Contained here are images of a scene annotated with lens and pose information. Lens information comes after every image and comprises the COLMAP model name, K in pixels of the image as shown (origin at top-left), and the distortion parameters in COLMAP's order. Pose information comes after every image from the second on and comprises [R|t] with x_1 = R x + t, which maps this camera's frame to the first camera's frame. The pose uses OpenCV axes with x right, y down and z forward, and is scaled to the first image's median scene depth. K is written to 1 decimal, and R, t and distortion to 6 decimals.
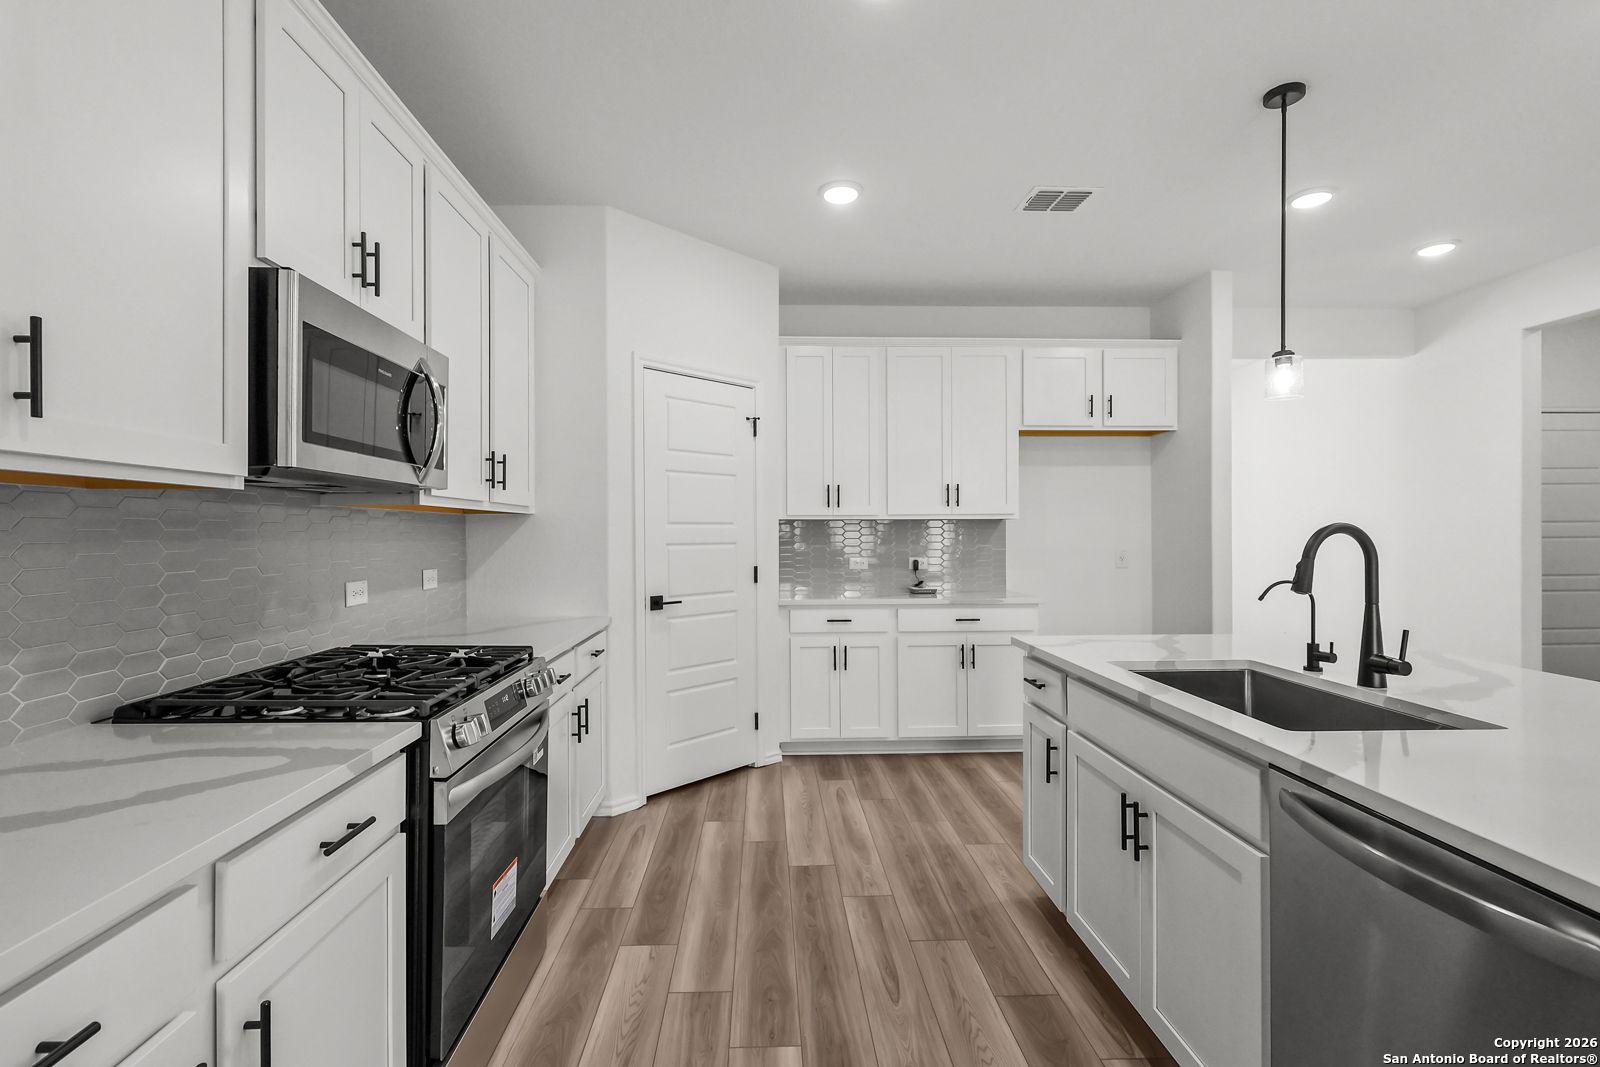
lens RADIAL K [[741.6, 0, 788.0], [0, 741.6, 532.6], [0, 0, 1]] dist [0.000368, 0.000307]
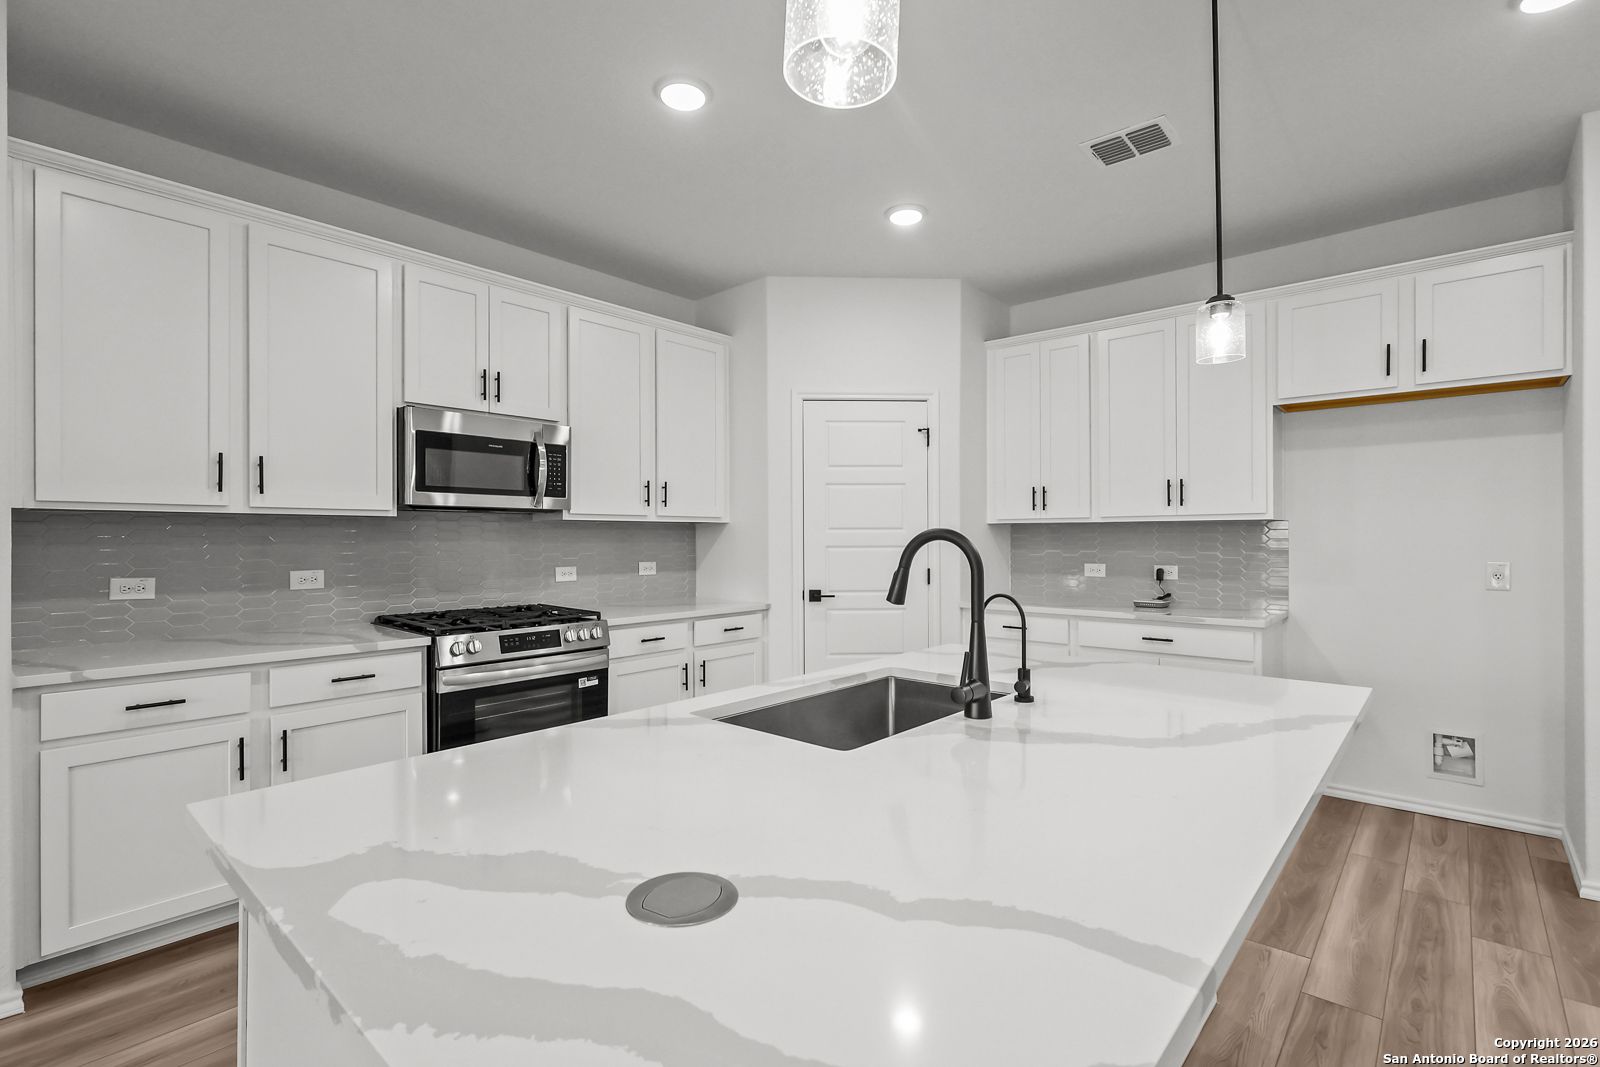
lens RADIAL K [[741.6, 0, 795.8], [0, 741.6, 537.2], [0, 0, 1]] dist [0.000368, 0.000307]
pose [[0.723165, 0.001633, -0.690674, 0.652824], [-0.000379, 0.999998, 0.001967, -0.001677], [0.690675, -0.001161, 0.723164, 0.120069]]
